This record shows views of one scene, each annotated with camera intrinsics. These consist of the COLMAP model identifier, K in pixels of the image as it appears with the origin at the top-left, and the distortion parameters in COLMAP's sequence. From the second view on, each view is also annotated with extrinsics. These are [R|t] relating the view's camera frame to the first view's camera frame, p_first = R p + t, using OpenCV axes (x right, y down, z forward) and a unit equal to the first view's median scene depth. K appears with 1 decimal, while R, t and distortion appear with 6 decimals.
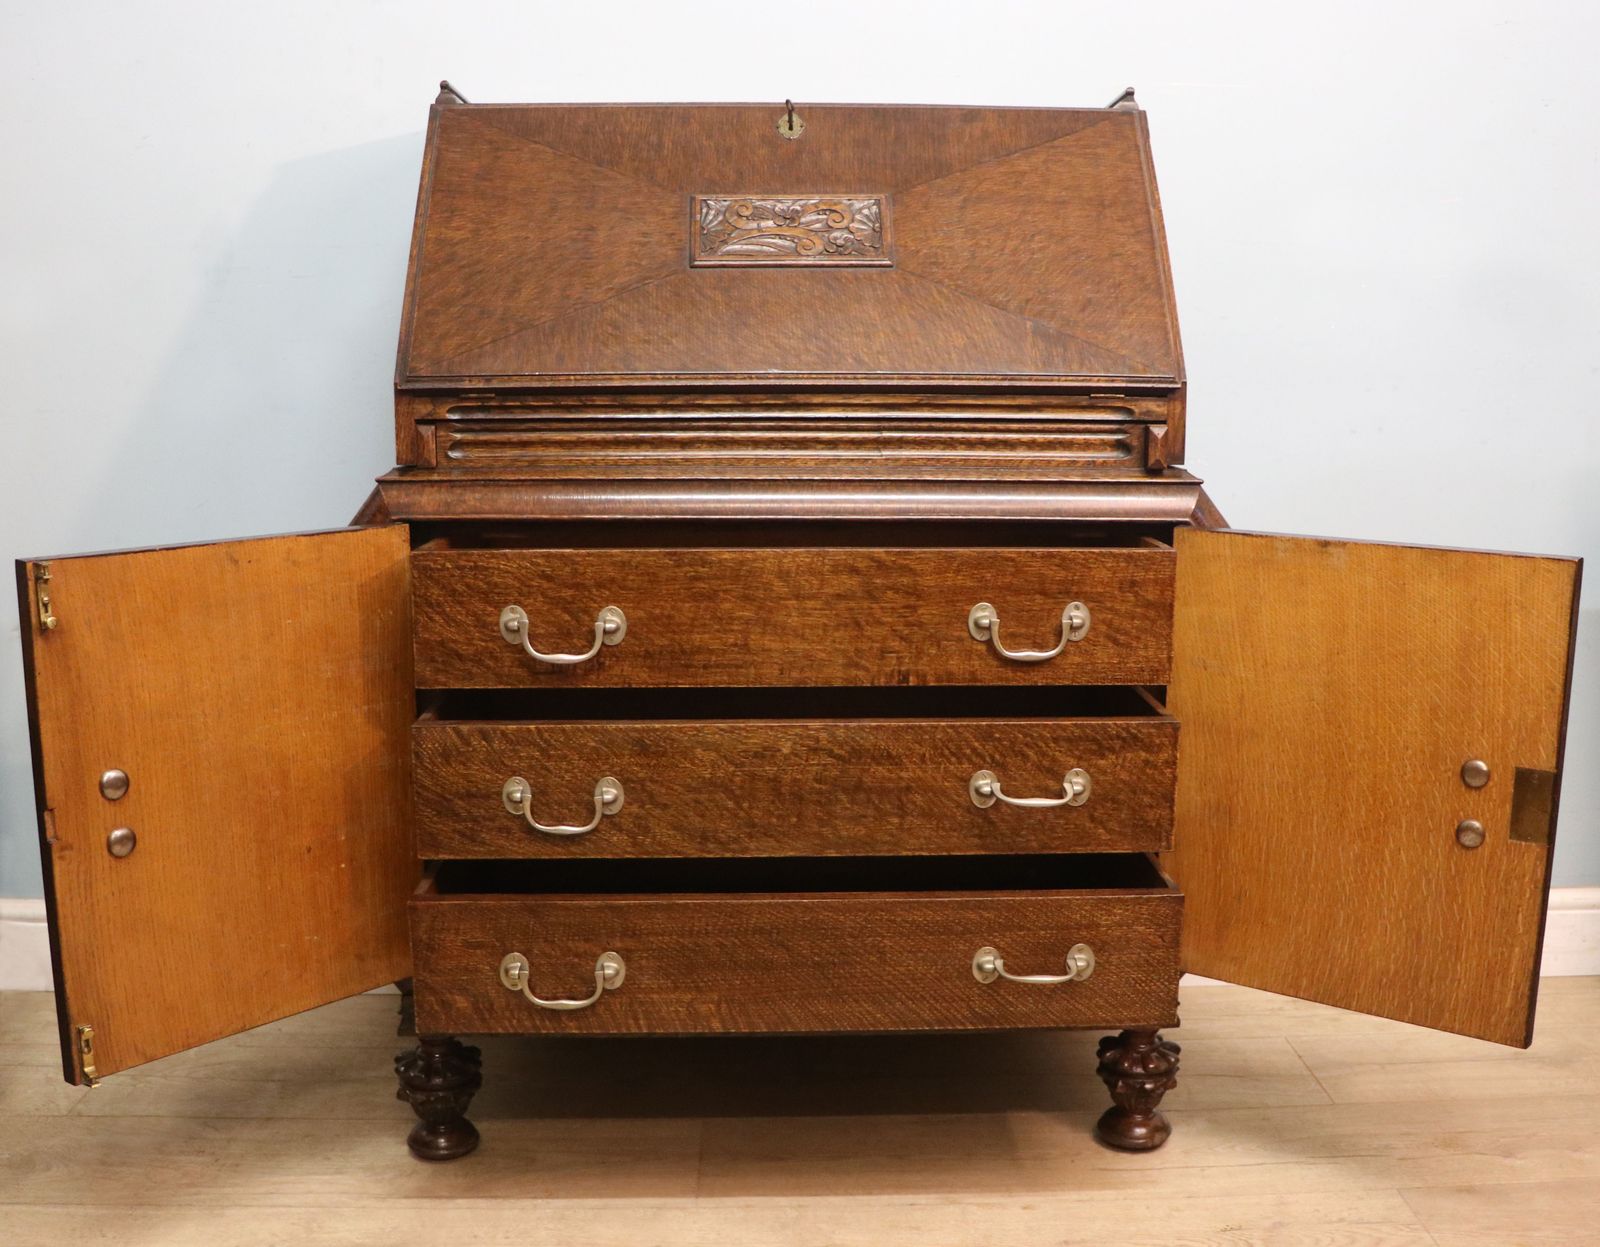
lens RADIAL K [[1678.1, 0, 840.0], [0, 1678.1, 710.4], [0, 0, 1]] dist [-0.158462, 0.000000]
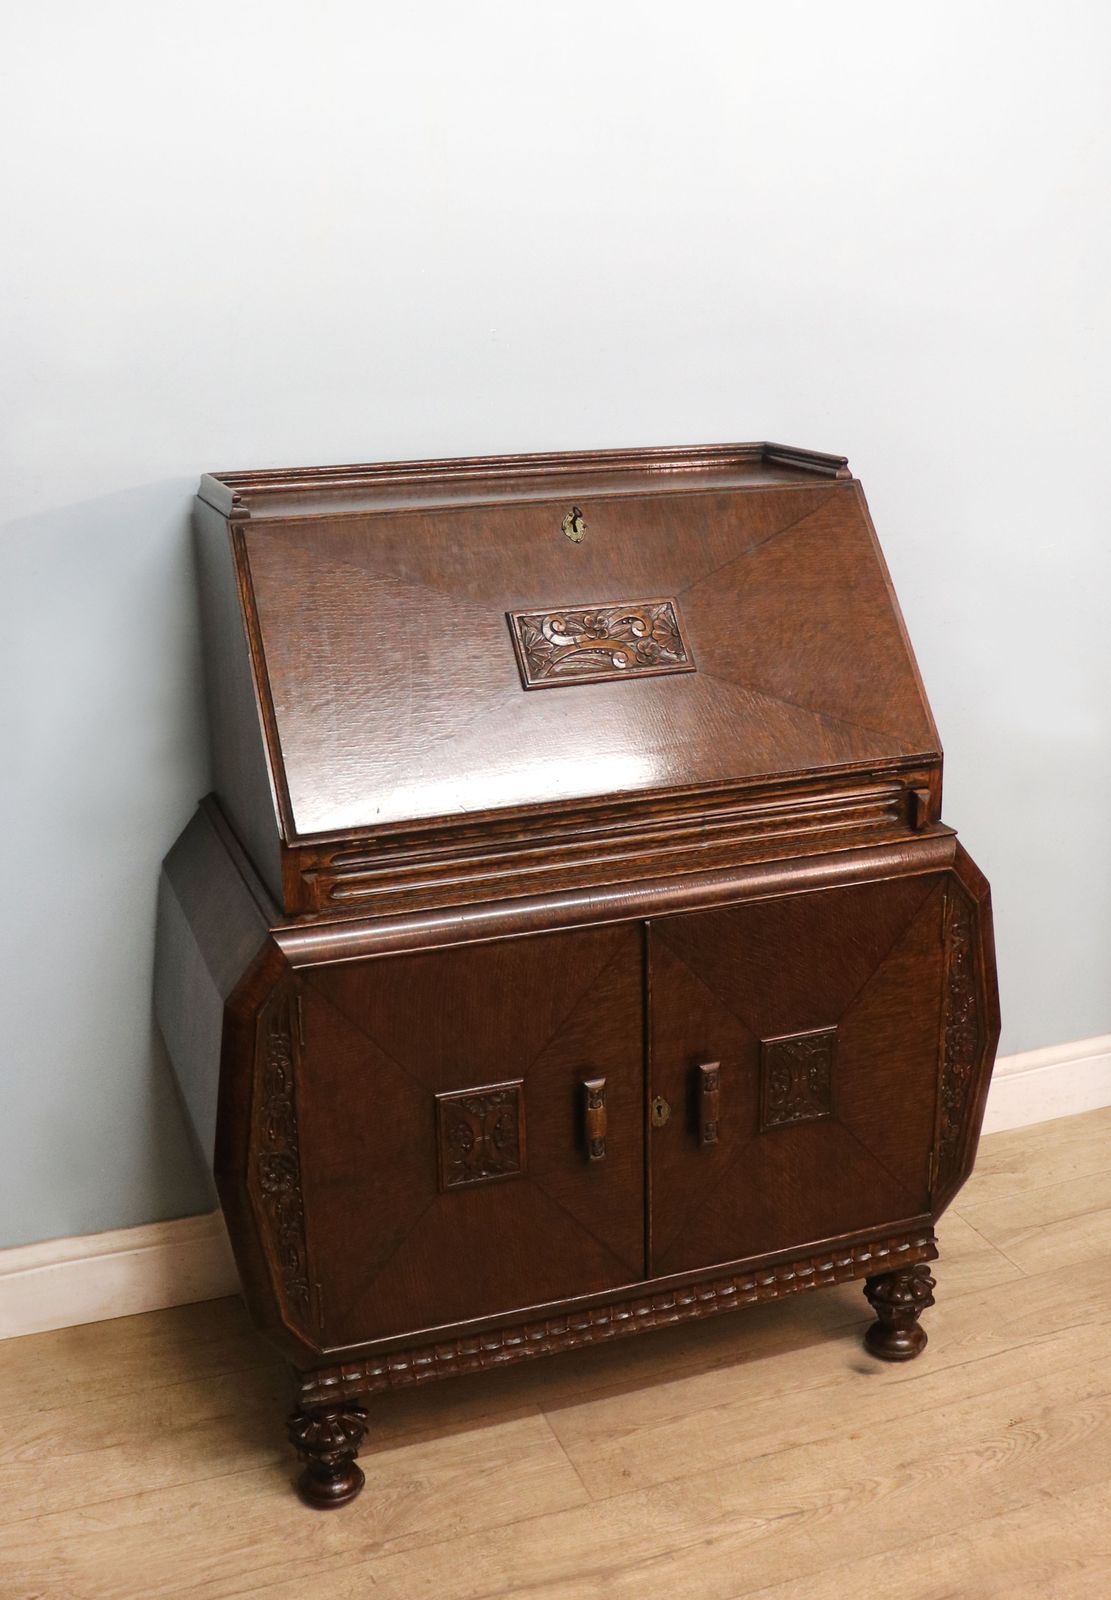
lens RADIAL K [[1795.7, 0, 622.7], [0, 1795.7, 764.2], [0, 0, 1]] dist [-0.123963, 0.000000]
pose [[0.942353, -0.106035, 0.317374, -0.407741], [0.081046, 0.992550, 0.090969, -0.321716], [-0.324656, -0.060003, 0.943927, -0.128577]]
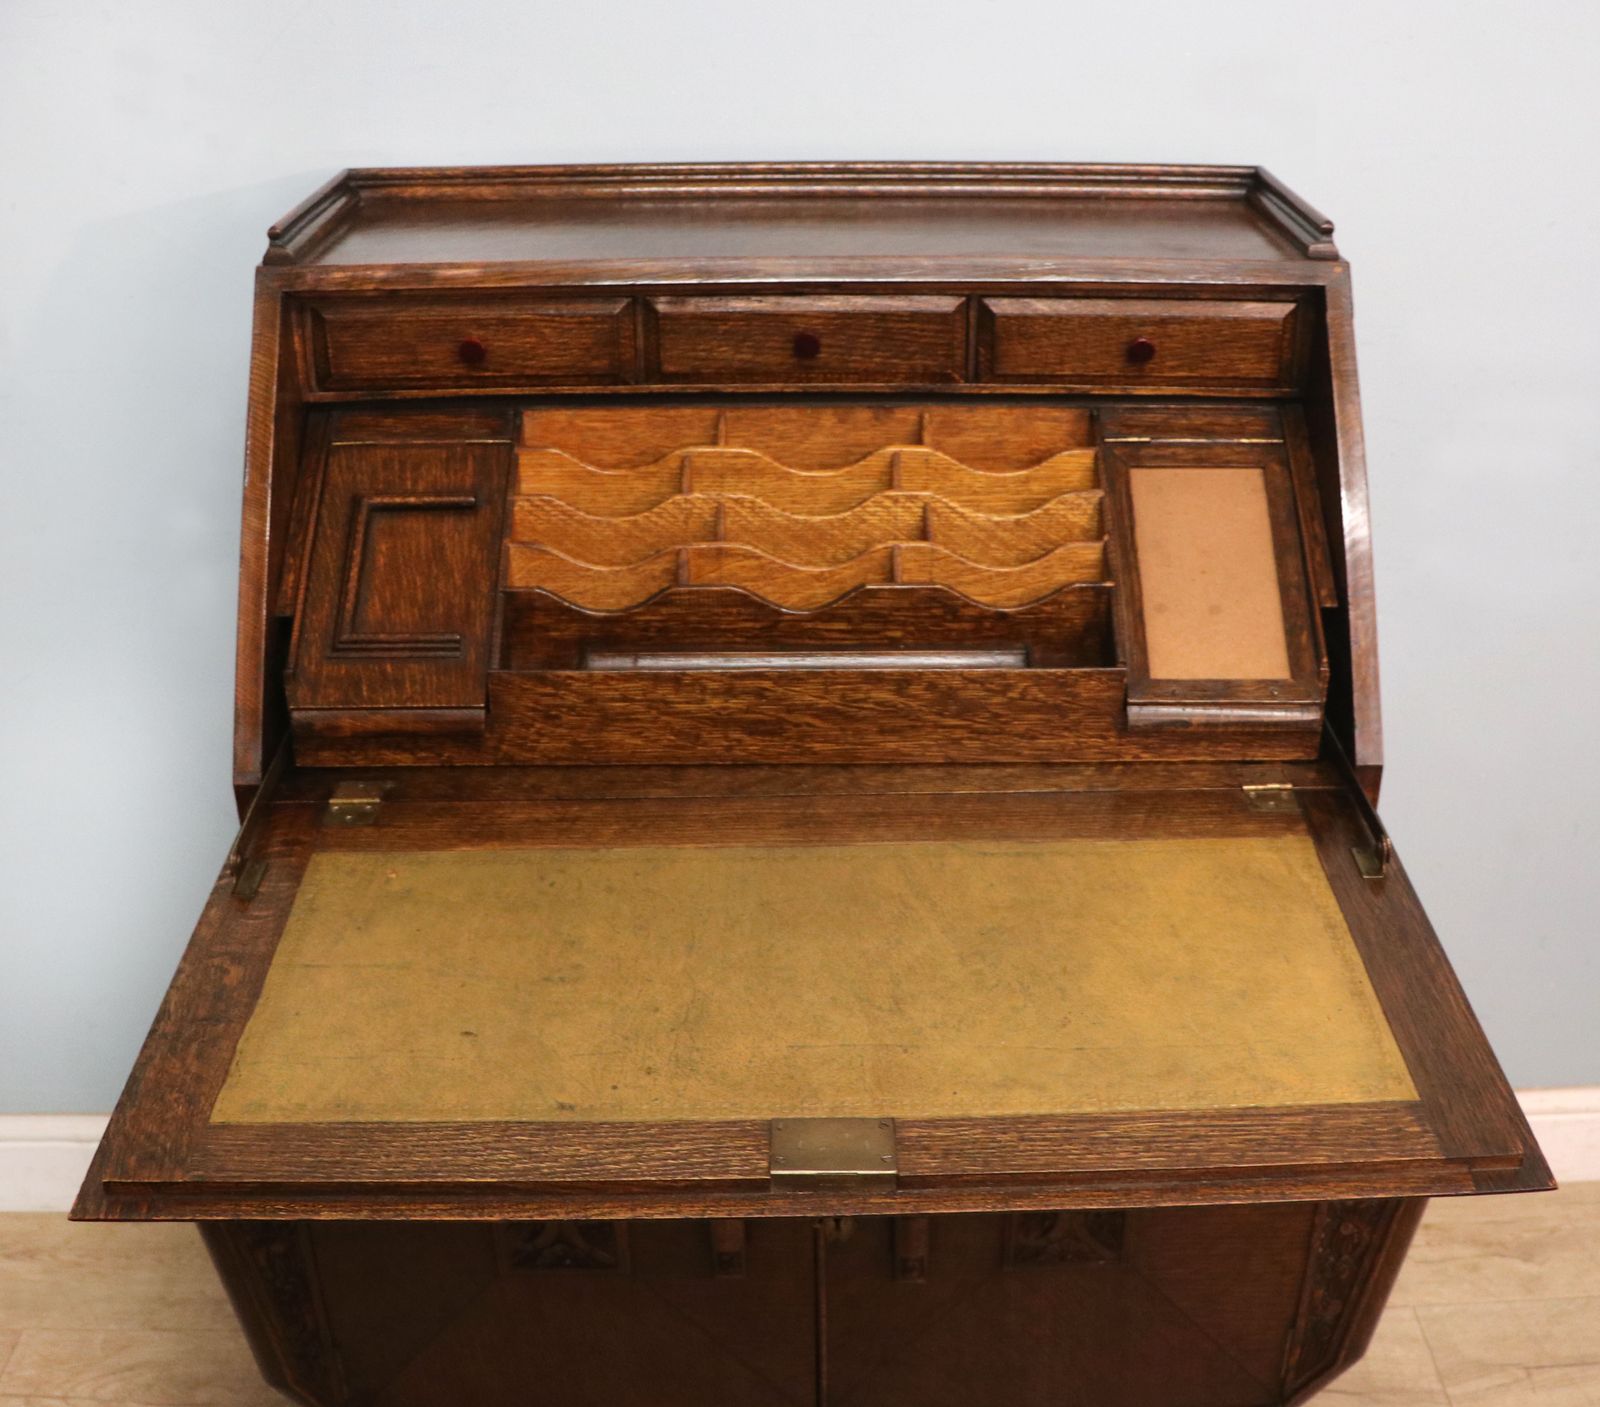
lens RADIAL K [[1854.5, 0, 859.0], [0, 1854.5, 747.4], [0, 0, 1]] dist [-0.141298, 0.000000]
pose [[0.999983, 0.002685, -0.005261, -0.004732], [-0.001076, 0.958597, 0.284765, -0.418871], [0.005807, -0.284754, 0.958583, 0.266978]]
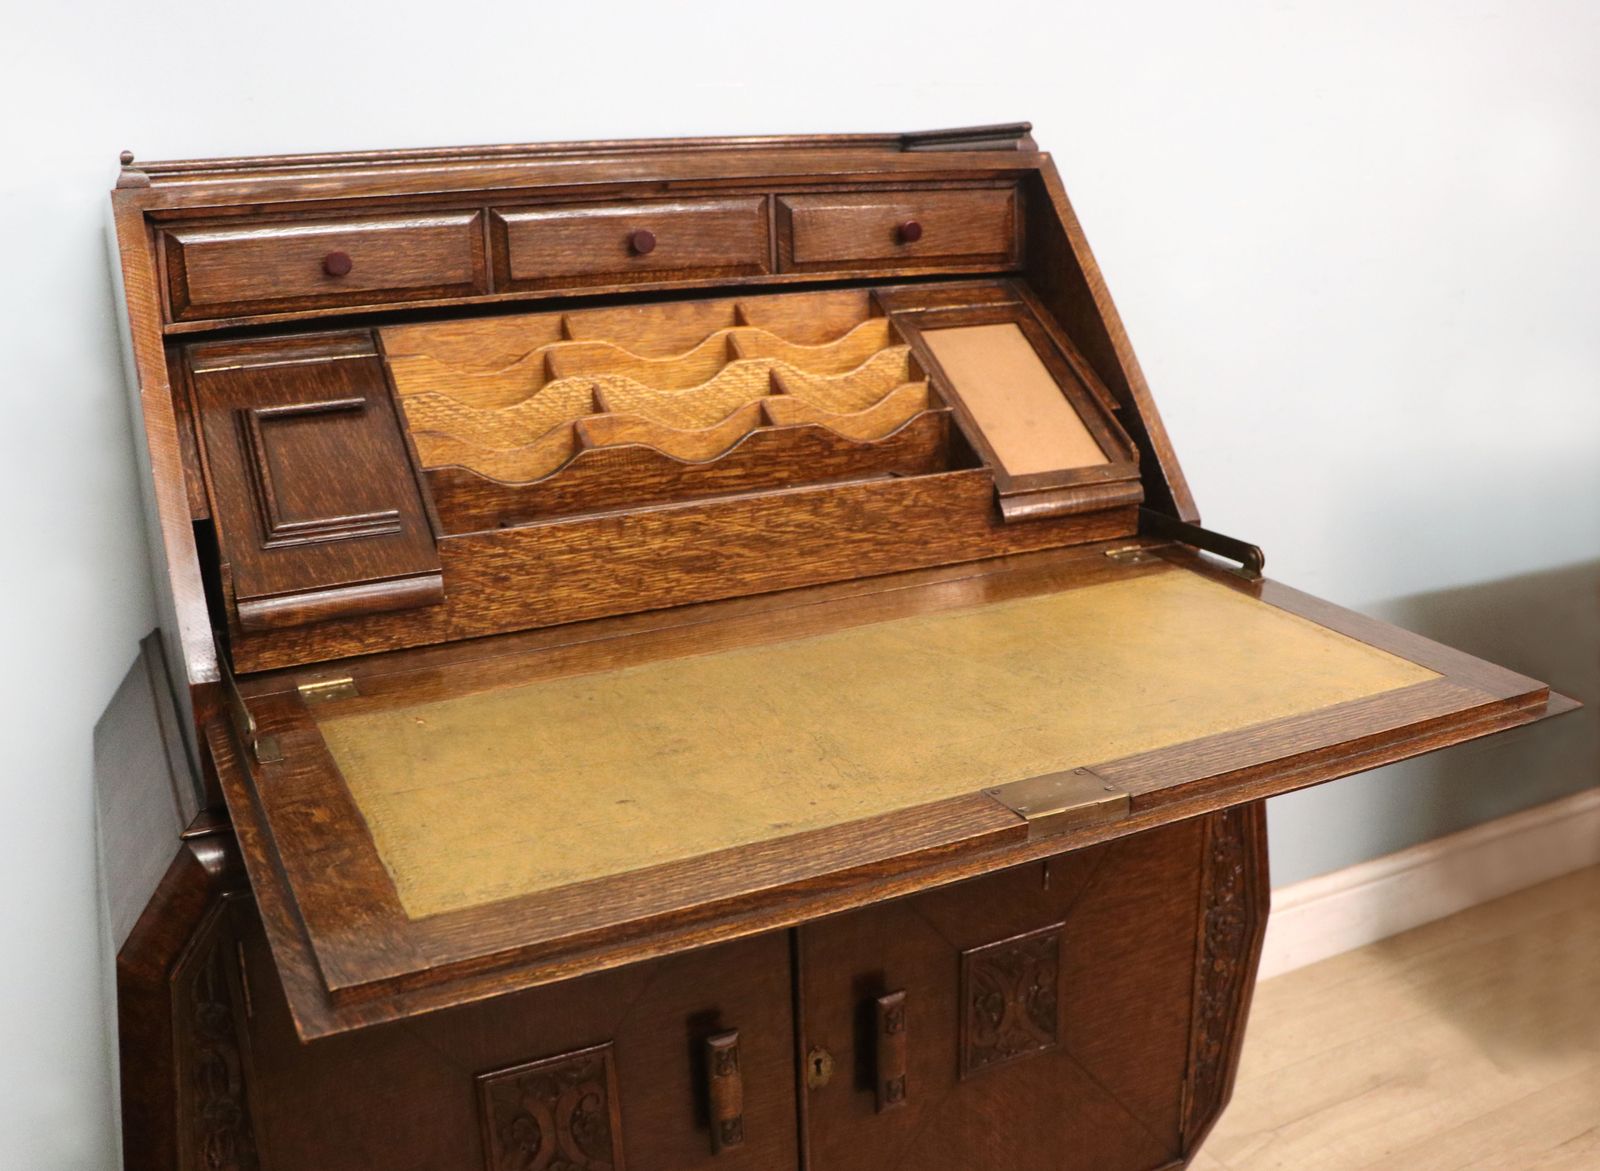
lens RADIAL K [[1540.3, 0, 766.8], [0, 1540.3, 624.4], [0, 0, 1]] dist [-0.135299, 0.000000]
pose [[0.920340, -0.147006, 0.362440, -0.265474], [0.119145, 0.988009, 0.098193, -0.244509], [-0.372529, -0.047188, 0.926820, 0.376937]]
